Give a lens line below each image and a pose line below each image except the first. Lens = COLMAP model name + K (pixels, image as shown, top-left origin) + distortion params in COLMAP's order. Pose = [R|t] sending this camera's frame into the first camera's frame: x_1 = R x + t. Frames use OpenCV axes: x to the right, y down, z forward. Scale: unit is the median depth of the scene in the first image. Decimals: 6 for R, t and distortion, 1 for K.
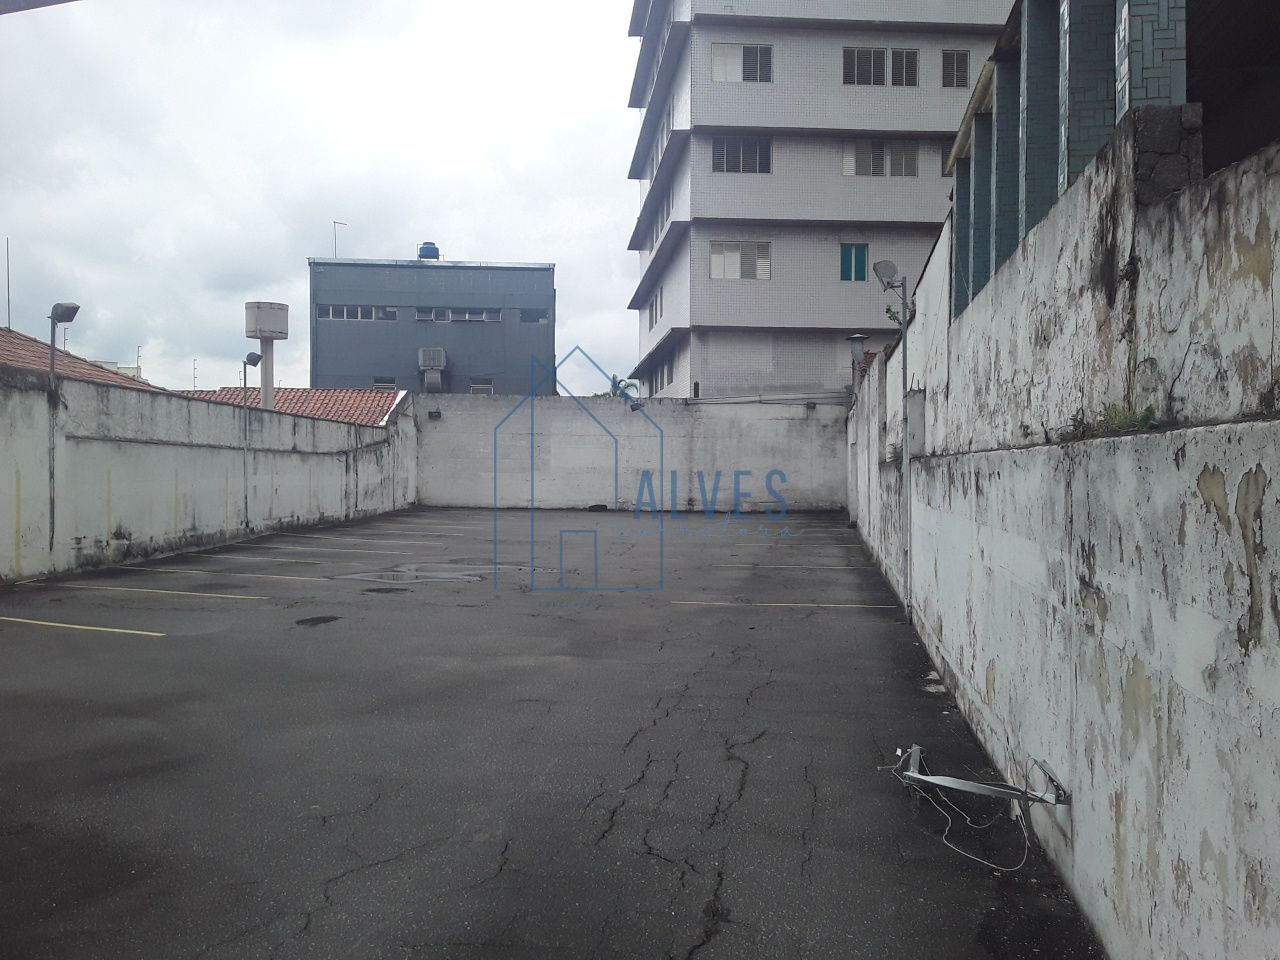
lens RADIAL K [[1142.1, 0, 659.6], [0, 1142.1, 477.3], [0, 0, 1]] dist [0.120343, -0.180930]
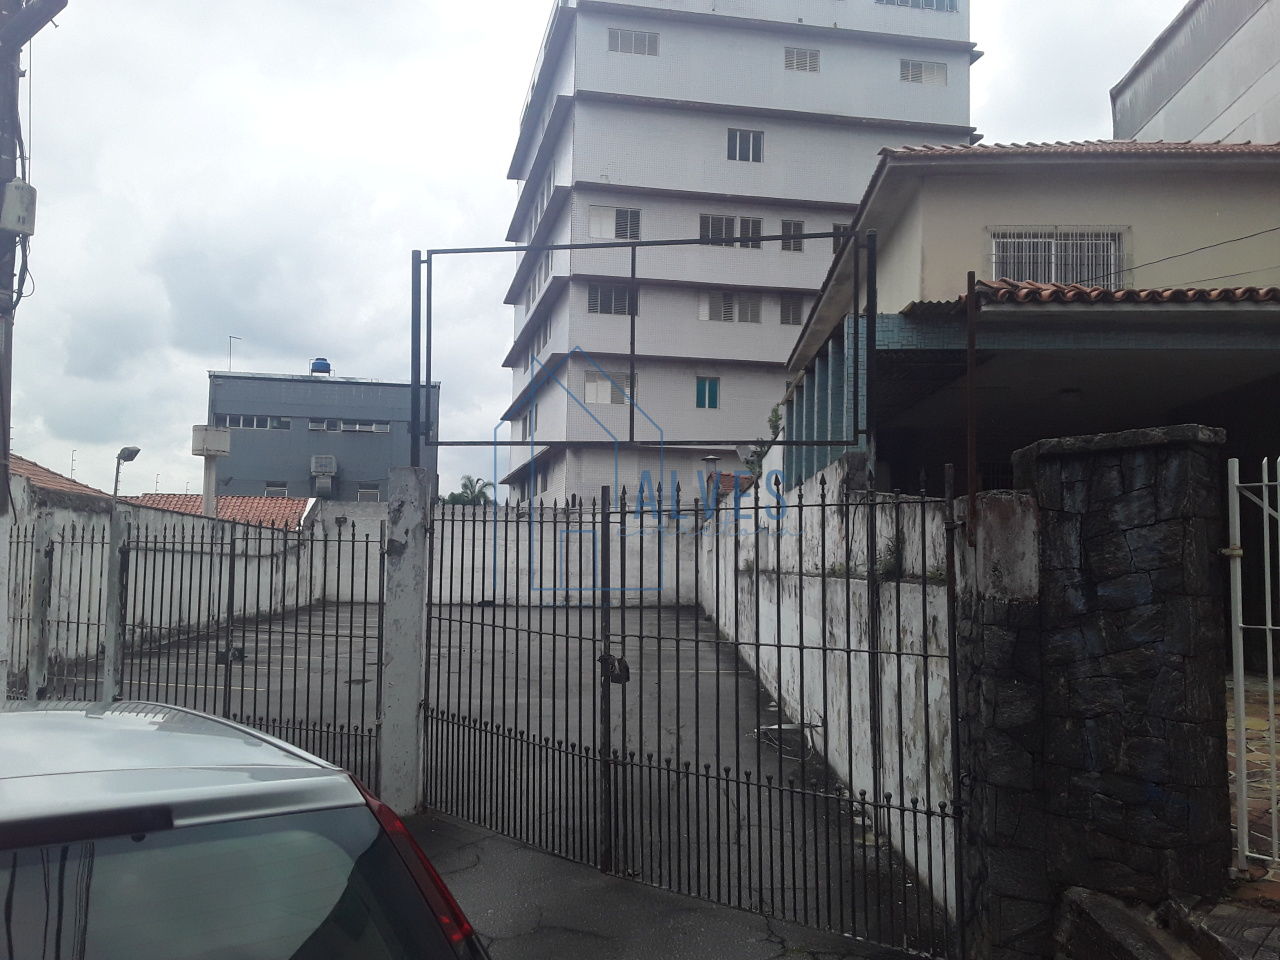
lens RADIAL K [[1175.1, 0, 640.0], [0, 1175.1, 480.0], [0, 0, 1]] dist [0.118037, -0.177371]
pose [[0.992864, 0.018120, 0.117870, -0.042494], [-0.008783, 0.996815, -0.079261, -0.004373], [-0.118931, 0.077660, 0.989861, -0.183832]]
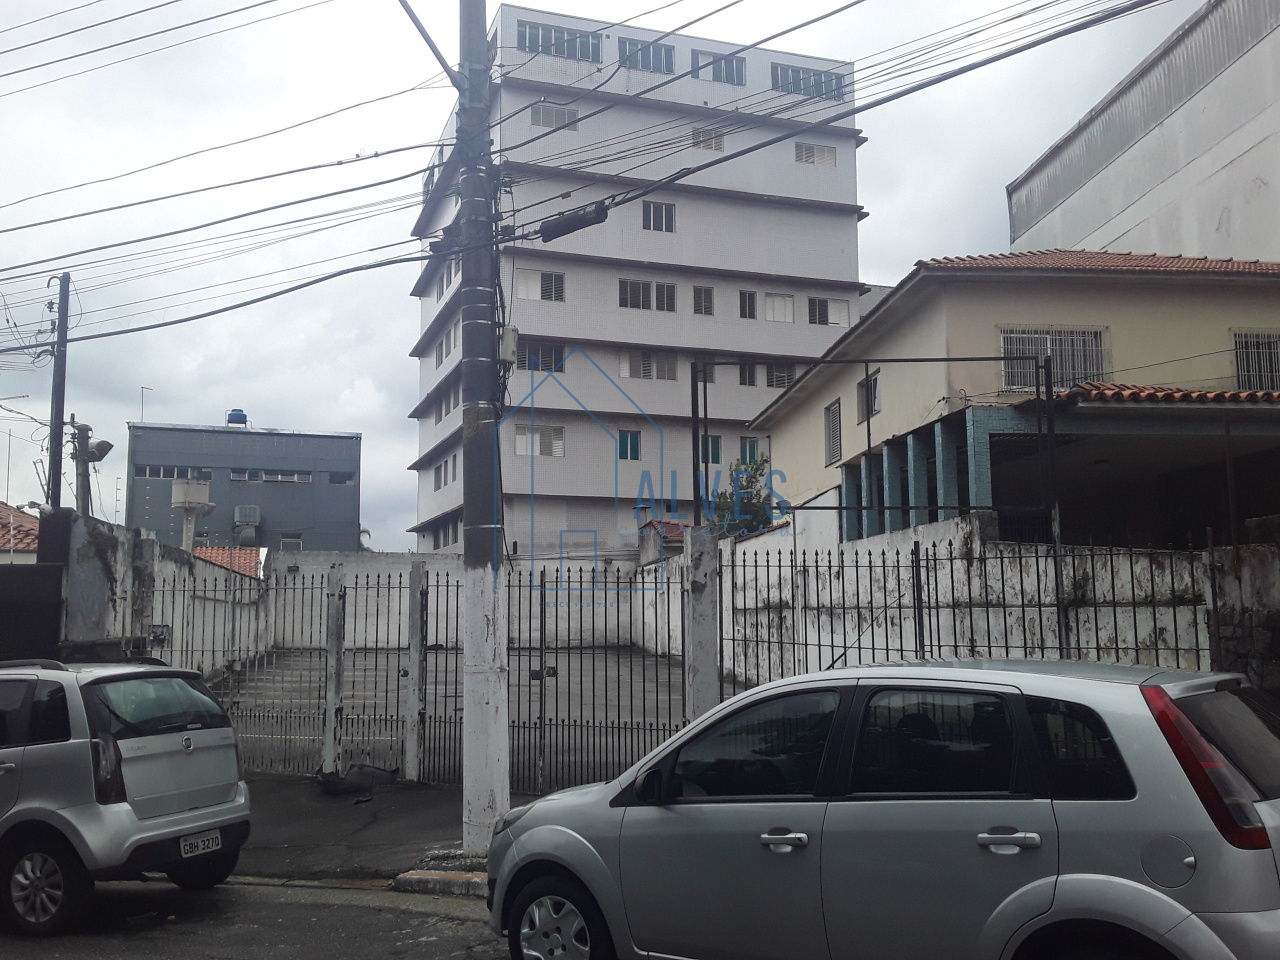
lens RADIAL K [[1186.7, 0, 618.4], [0, 1186.7, 498.6], [0, 0, 1]] dist [0.072409, -0.008094]
pose [[0.968913, 0.017260, 0.246798, -0.175495], [0.008035, 0.994842, -0.101120, -0.000417], [-0.247271, 0.099960, 0.963777, -0.252132]]
